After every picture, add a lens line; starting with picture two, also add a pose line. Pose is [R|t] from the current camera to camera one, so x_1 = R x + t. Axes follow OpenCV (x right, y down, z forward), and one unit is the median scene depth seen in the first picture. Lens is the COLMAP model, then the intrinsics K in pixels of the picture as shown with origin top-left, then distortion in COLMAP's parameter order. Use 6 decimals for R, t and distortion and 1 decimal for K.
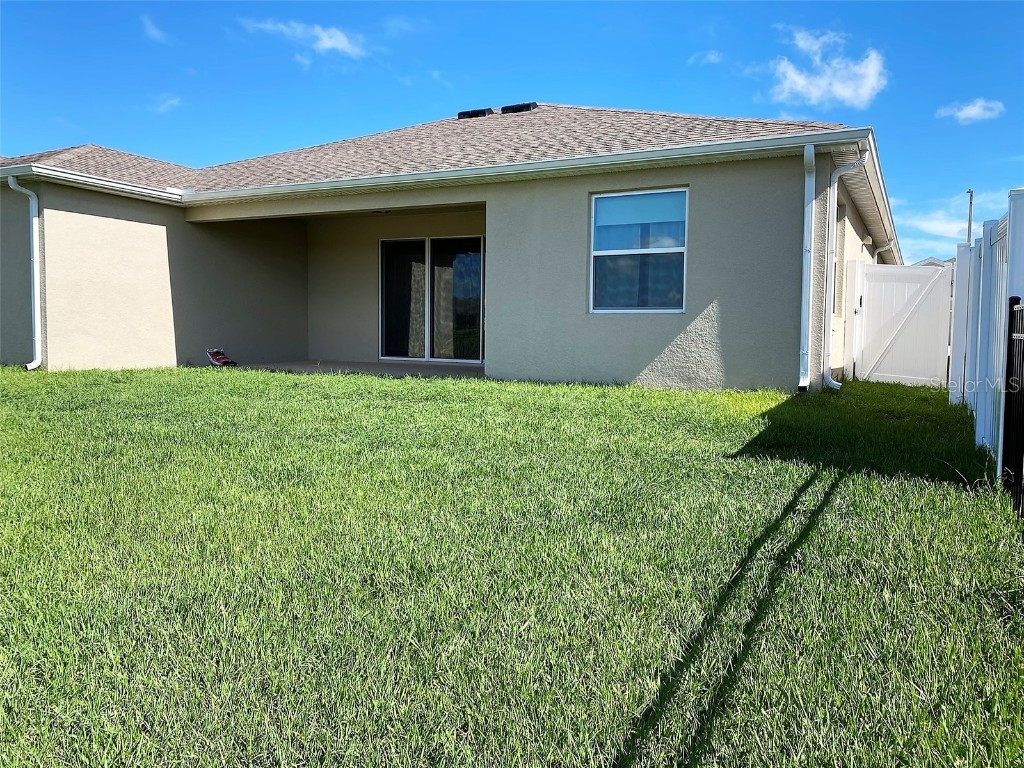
lens RADIAL K [[776.5, 0, 512.0], [0, 776.5, 382.2], [0, 0, 1]] dist [0.030758, -0.011645]
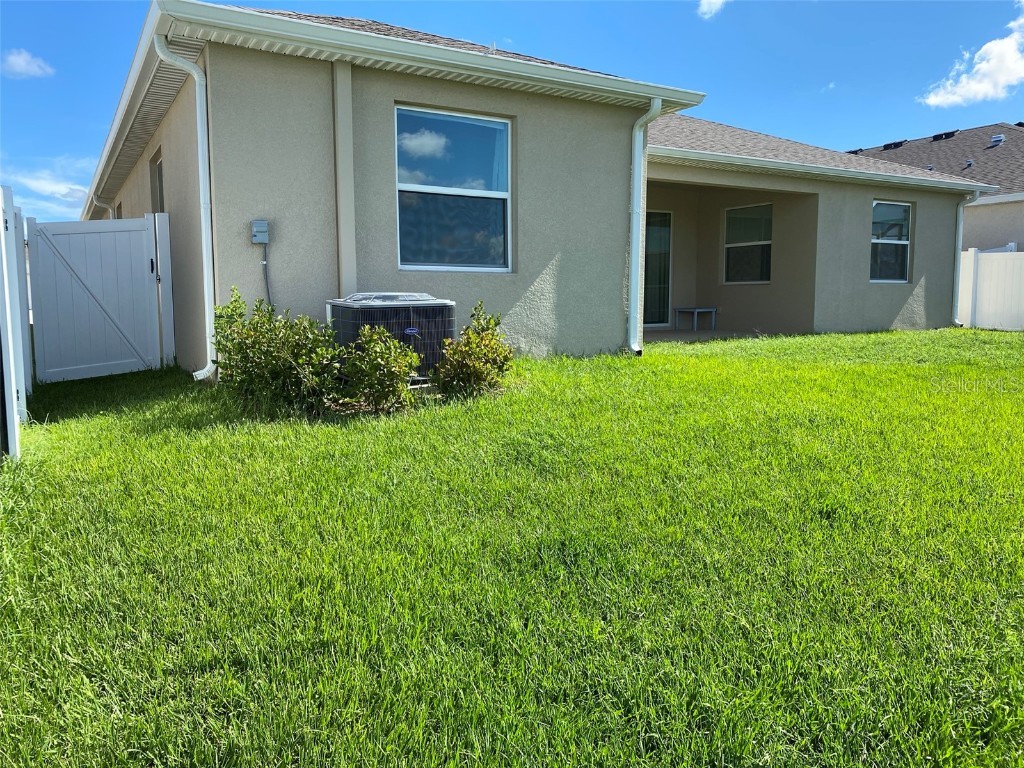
lens RADIAL K [[776.5, 0, 513.8], [0, 776.5, 383.2], [0, 0, 1]] dist [0.030758, -0.011645]
pose [[0.514074, -0.110716, 0.850570, -1.449748], [0.070171, 0.993739, 0.086942, -0.073615], [-0.854871, 0.014990, 0.518625, 0.790071]]
